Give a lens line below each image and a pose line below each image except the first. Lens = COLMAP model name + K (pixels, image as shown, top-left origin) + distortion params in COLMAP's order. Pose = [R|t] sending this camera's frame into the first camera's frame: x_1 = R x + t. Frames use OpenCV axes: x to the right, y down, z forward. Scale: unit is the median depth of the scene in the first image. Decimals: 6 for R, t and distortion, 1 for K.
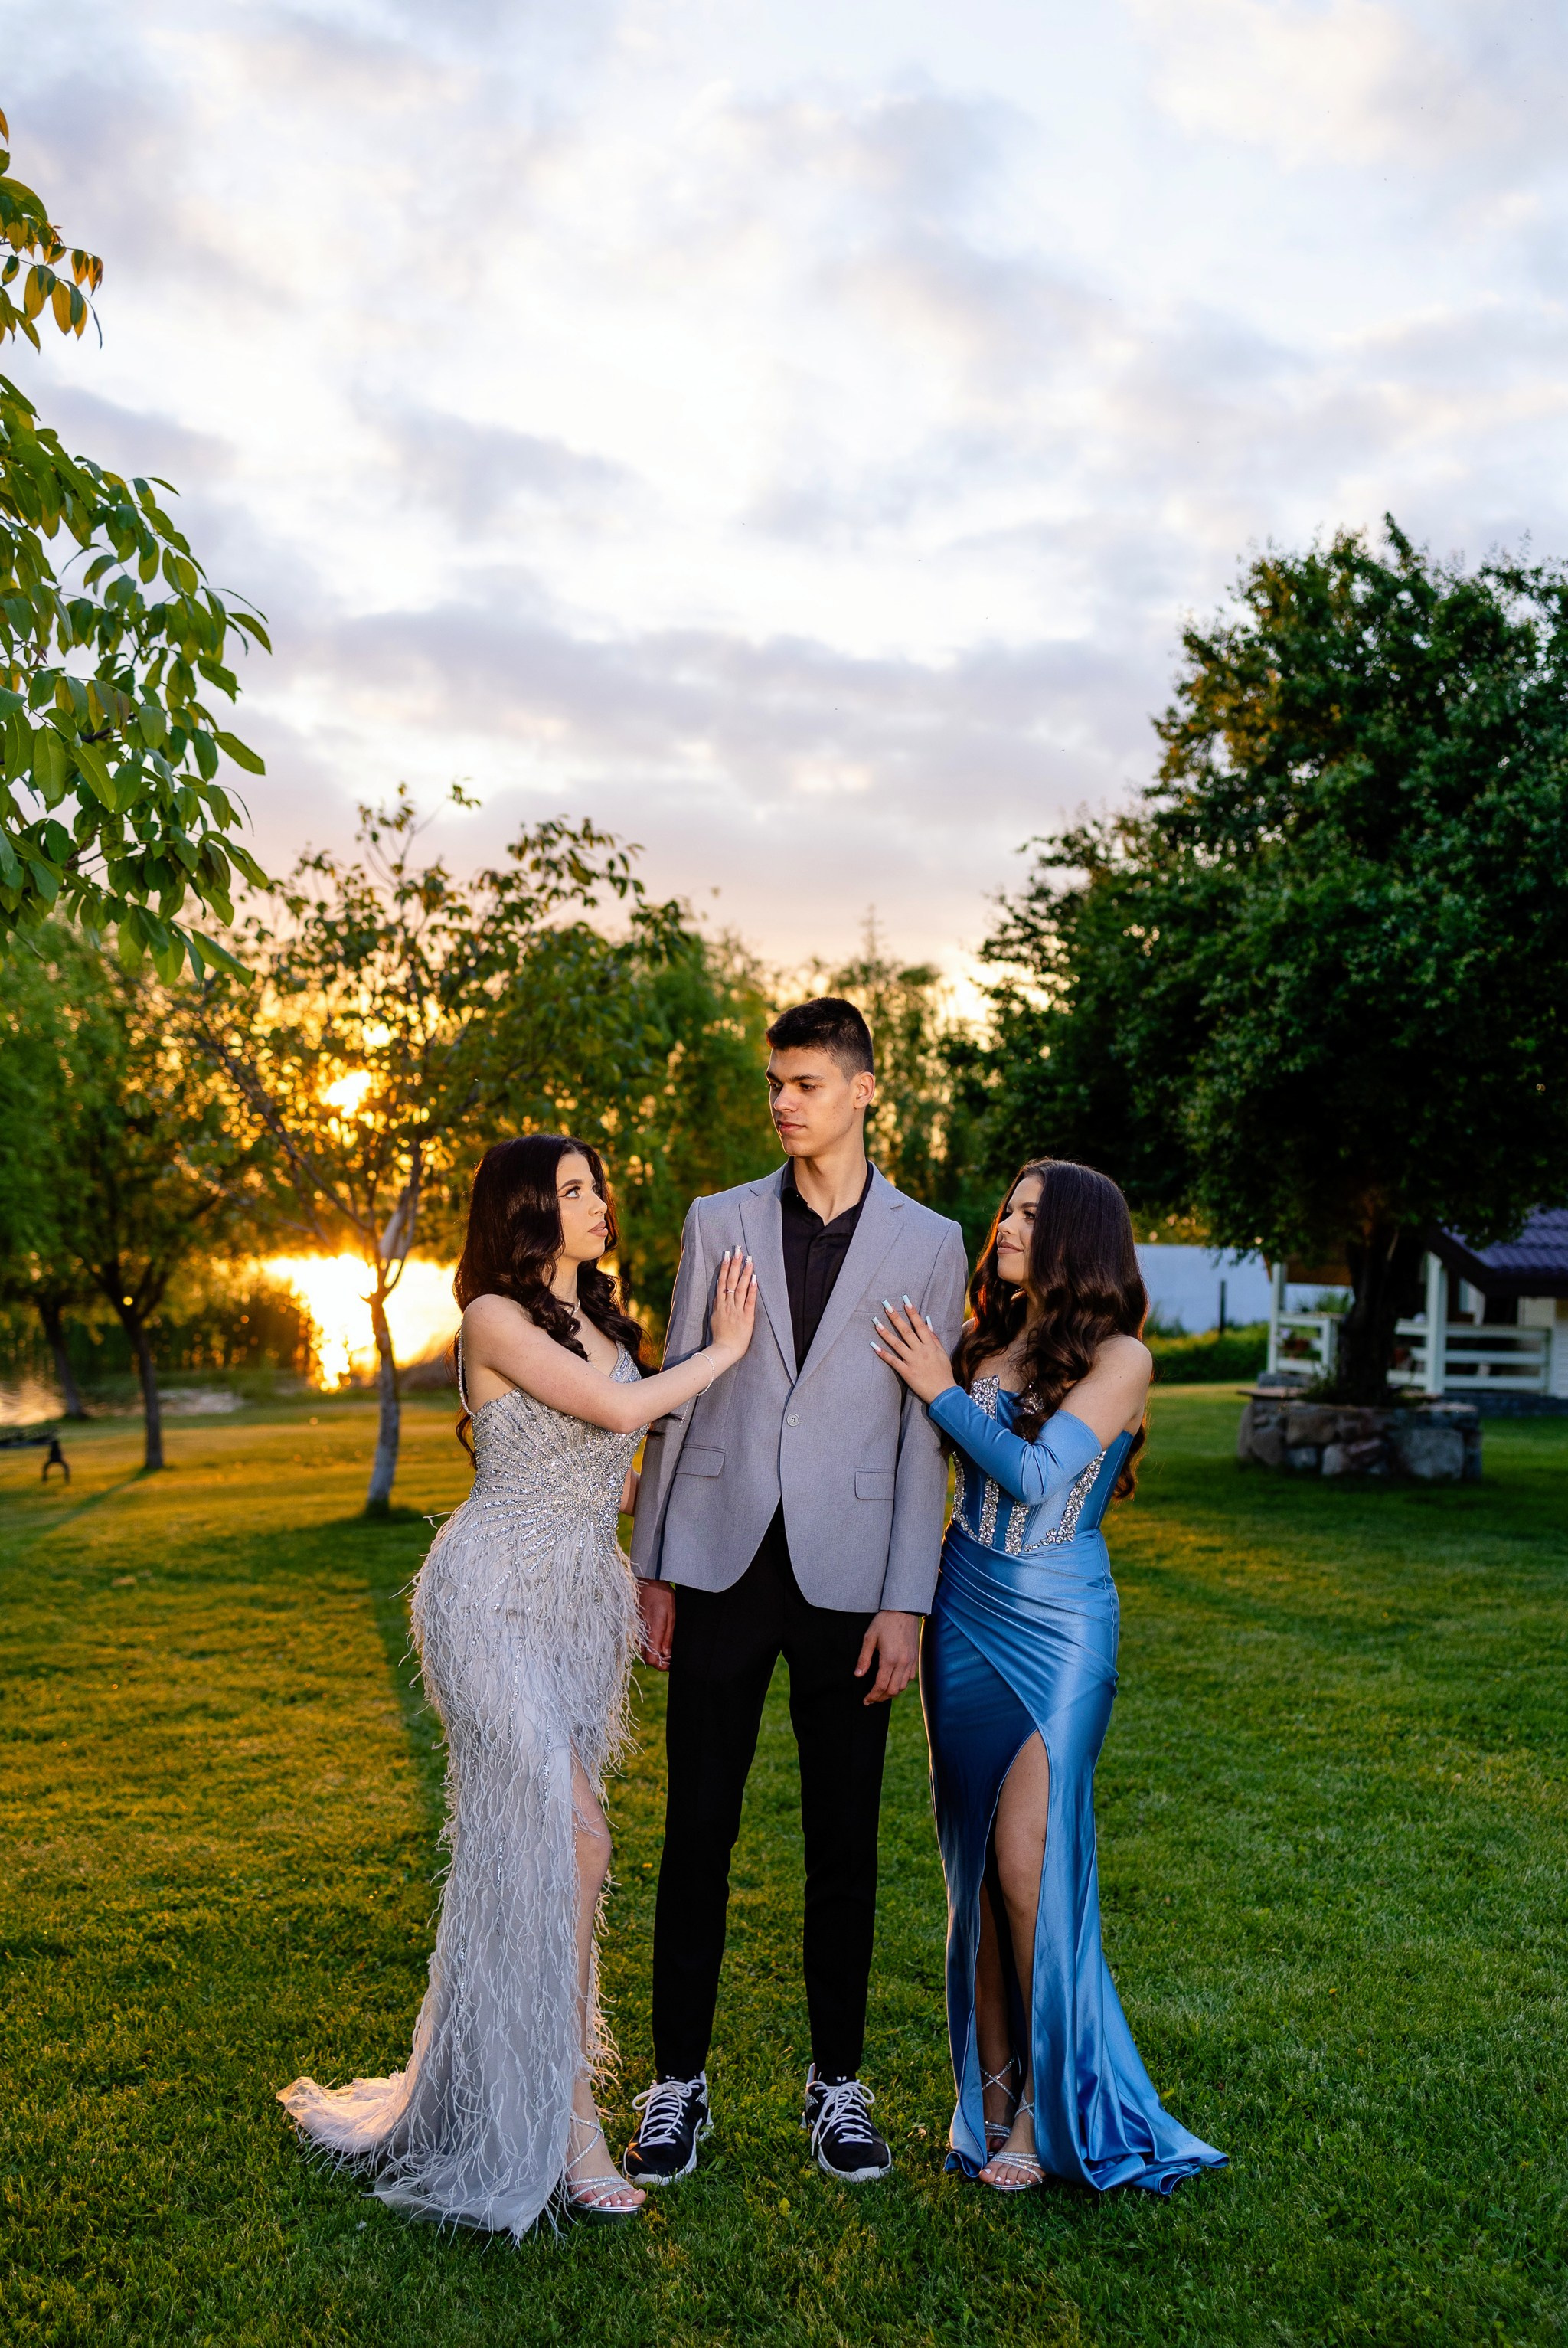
lens RADIAL K [[2832.8, 0, 809.1], [0, 2832.8, 1251.3], [0, 0, 1]] dist [0.042770, 0.035289]
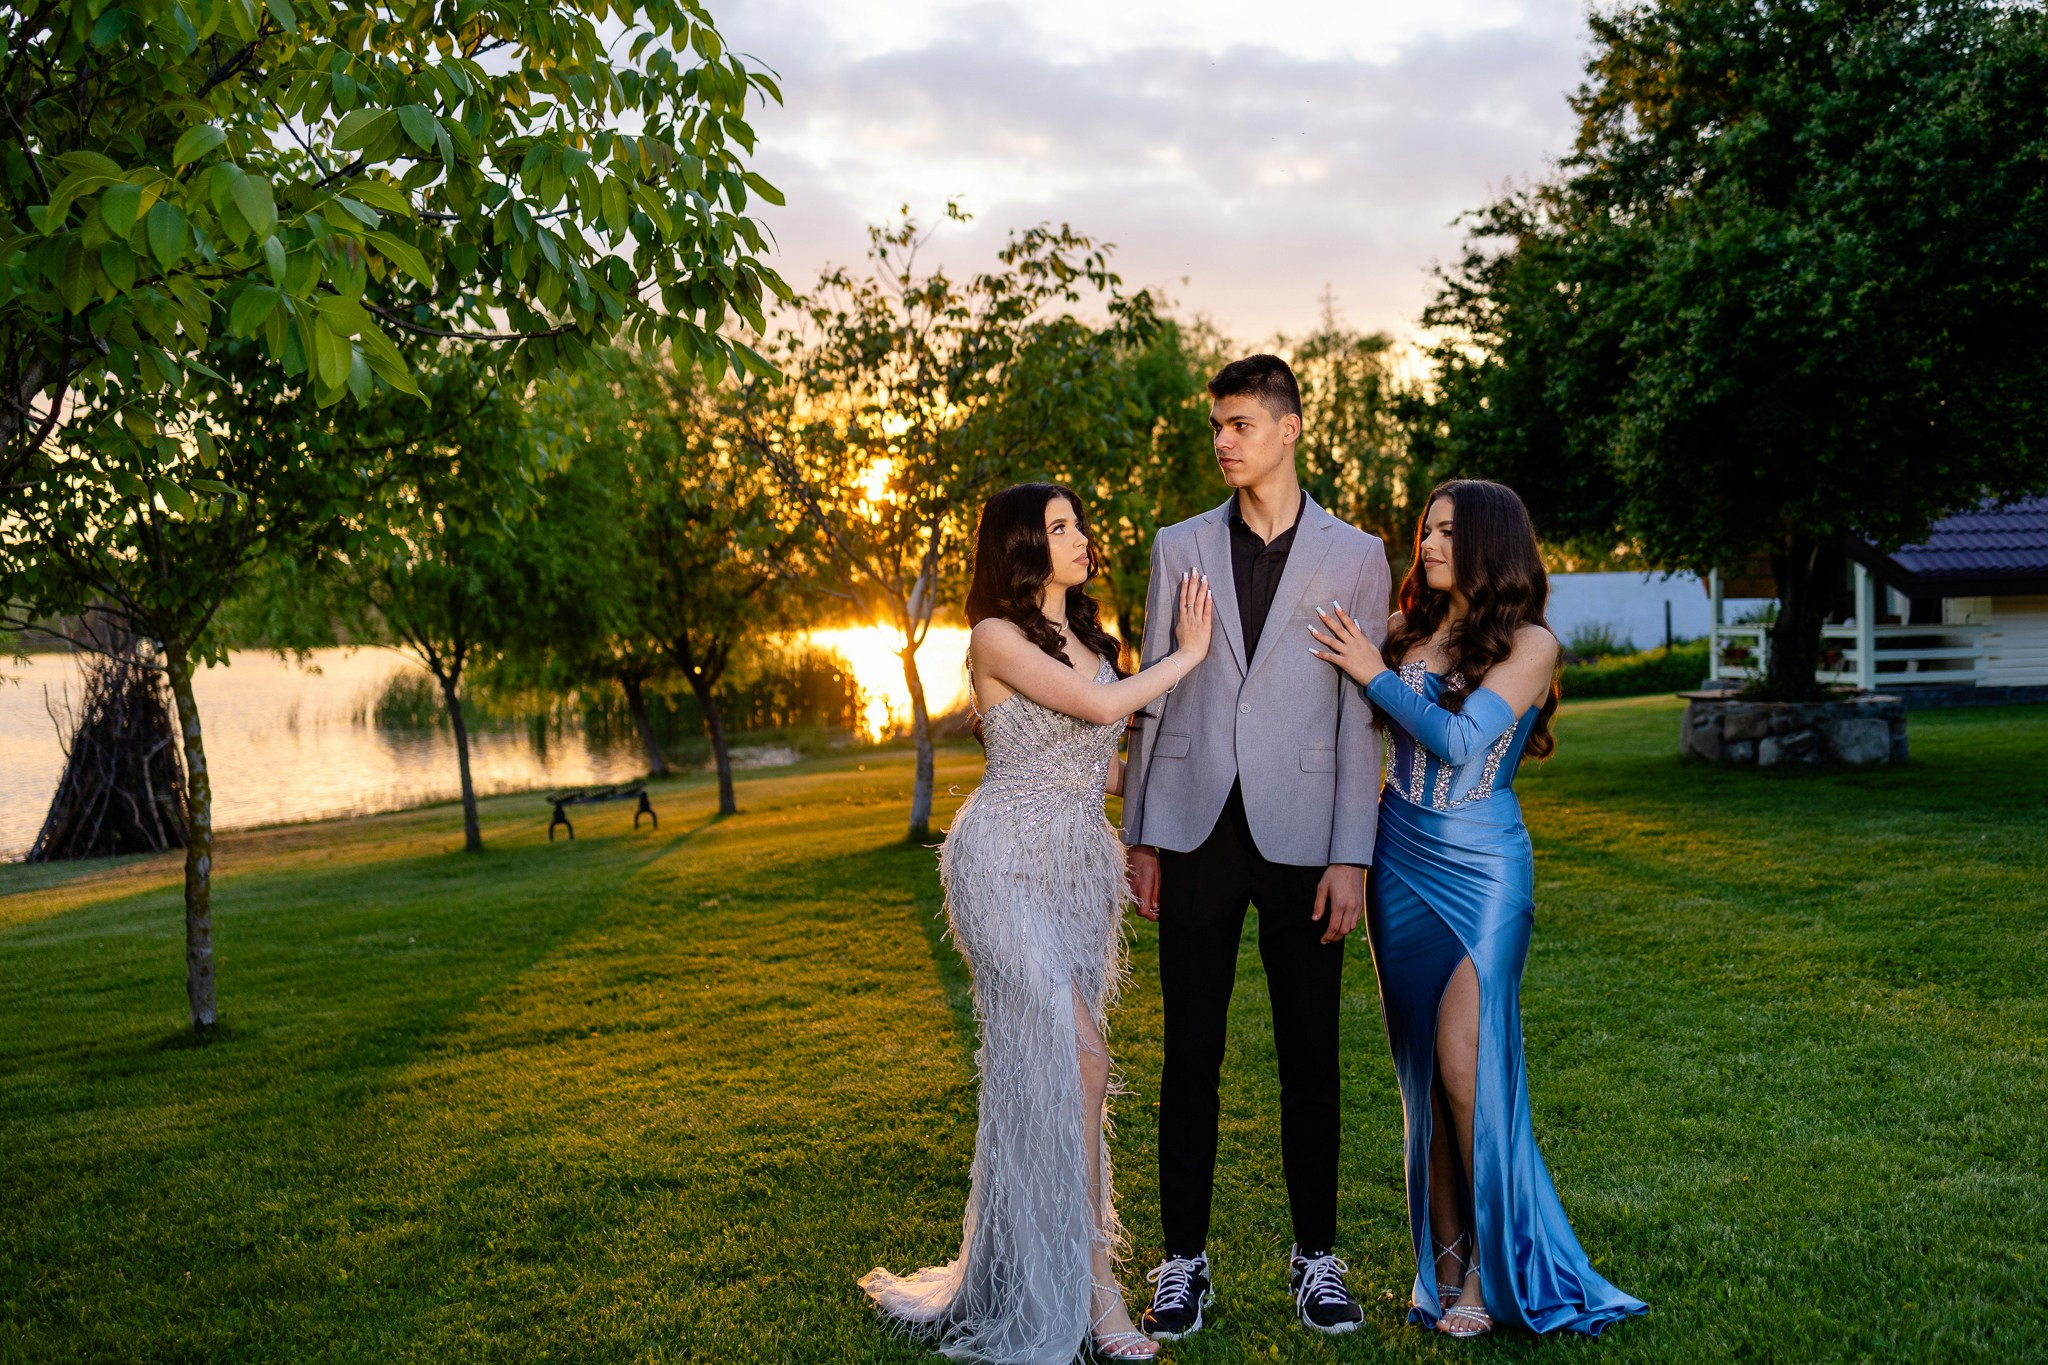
lens RADIAL K [[2593.1, 0, 1025.3], [0, 2593.1, 658.1], [0, 0, 1]] dist [0.042960, 0.029233]
pose [[0.992591, -0.055089, -0.108293, 0.009490], [0.056751, 0.998312, 0.012324, 0.008744], [0.107431, -0.018378, 0.994043, -0.045837]]
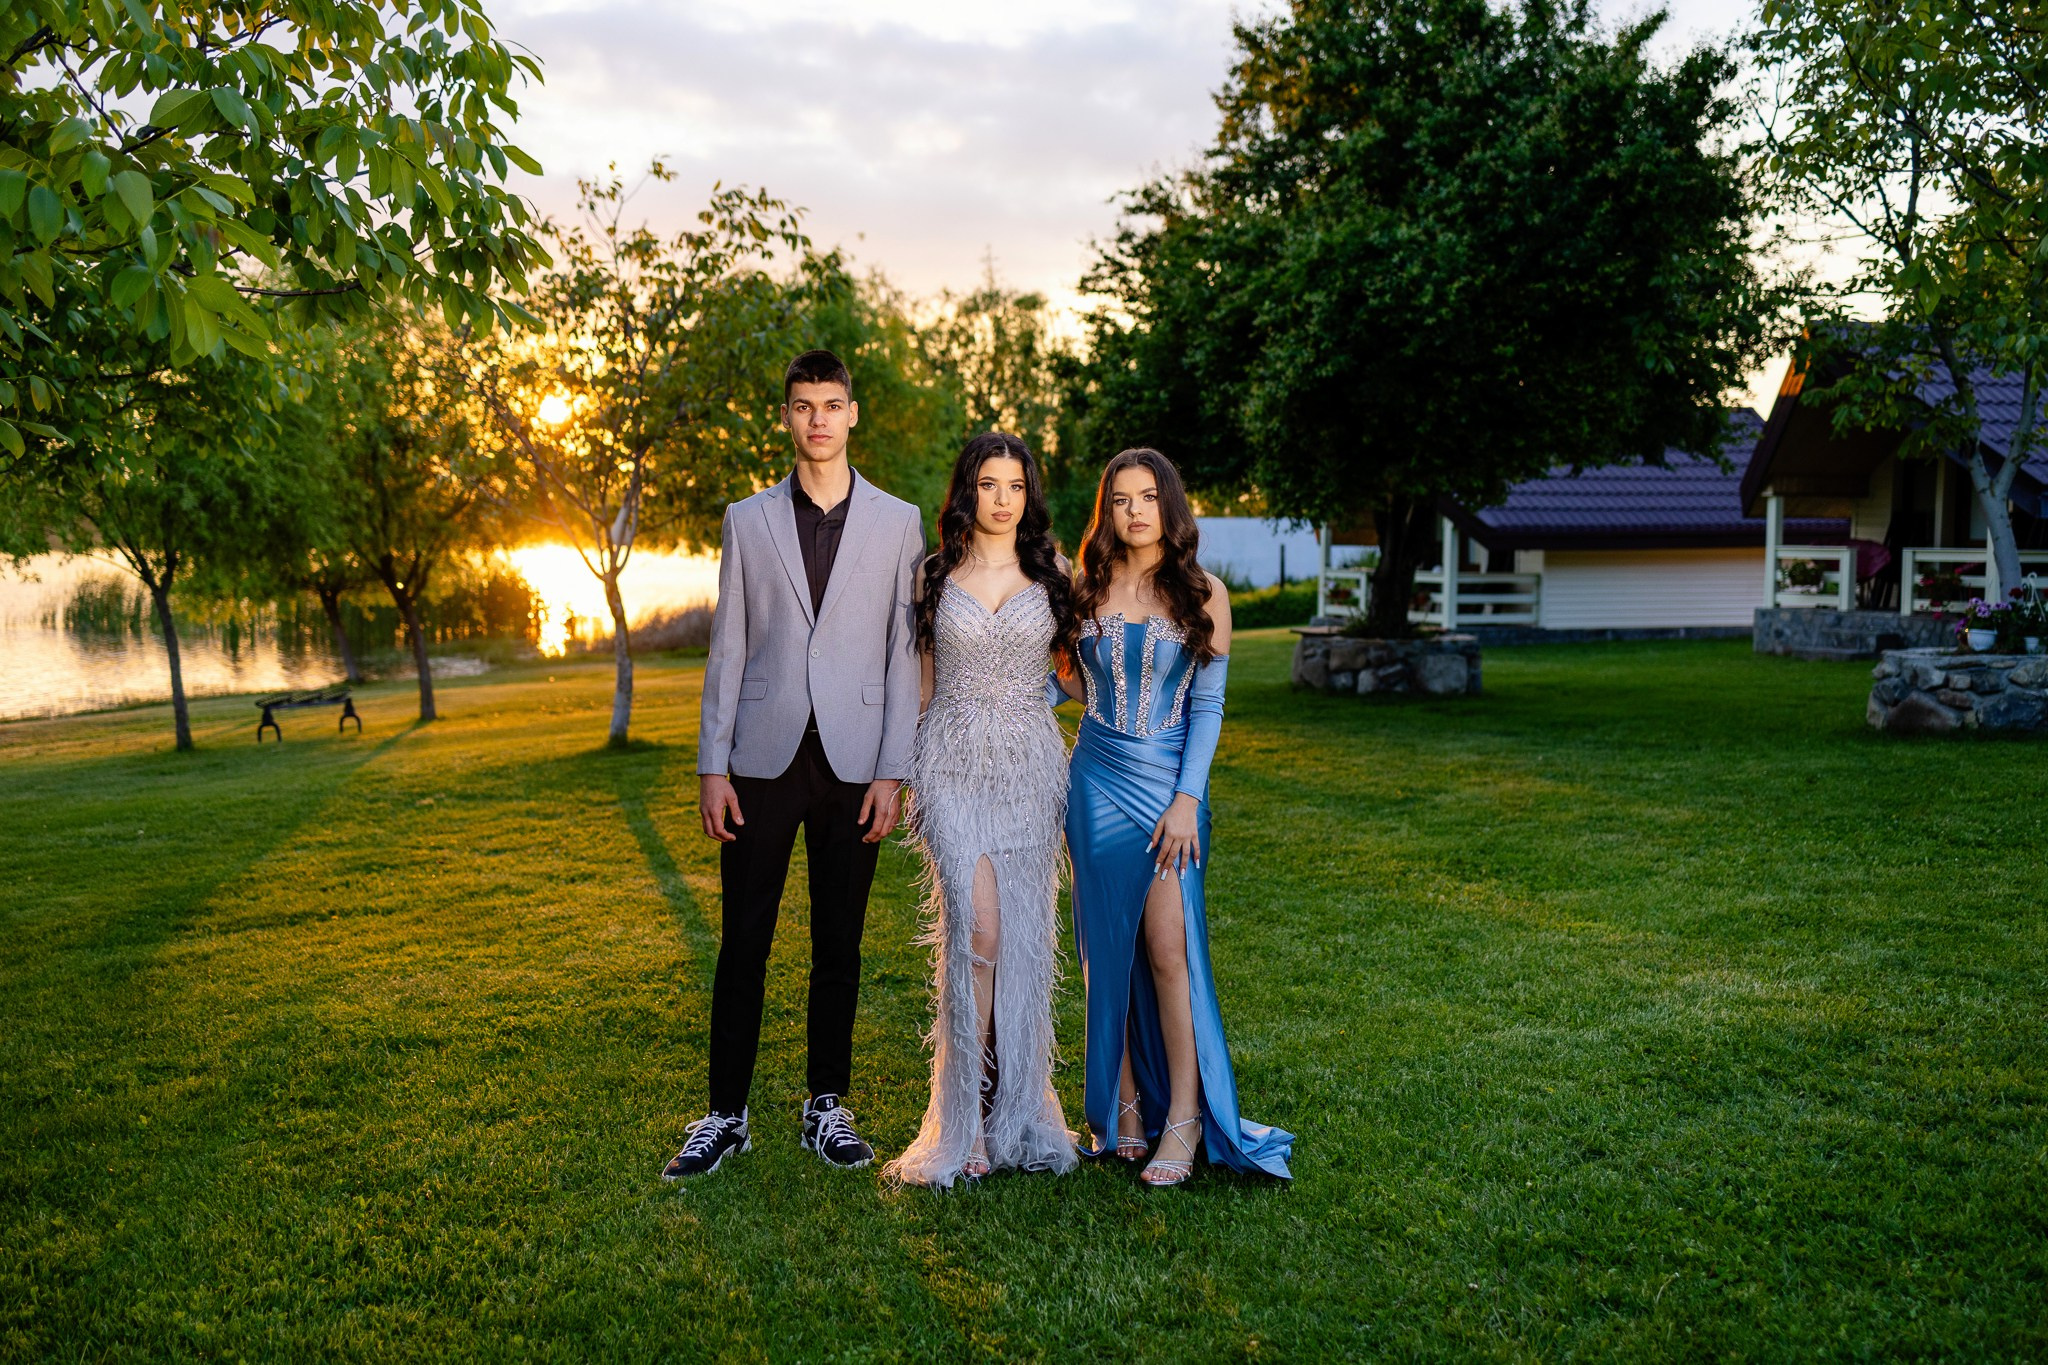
lens RADIAL K [[2471.2, 0, 1028.2], [0, 2471.2, 727.3], [0, 0, 1]] dist [0.042770, 0.035289]
pose [[0.998933, -0.031499, 0.033780, -0.005737], [0.028749, 0.996458, 0.079021, 0.002012], [-0.036149, -0.077966, 0.996300, -0.114516]]
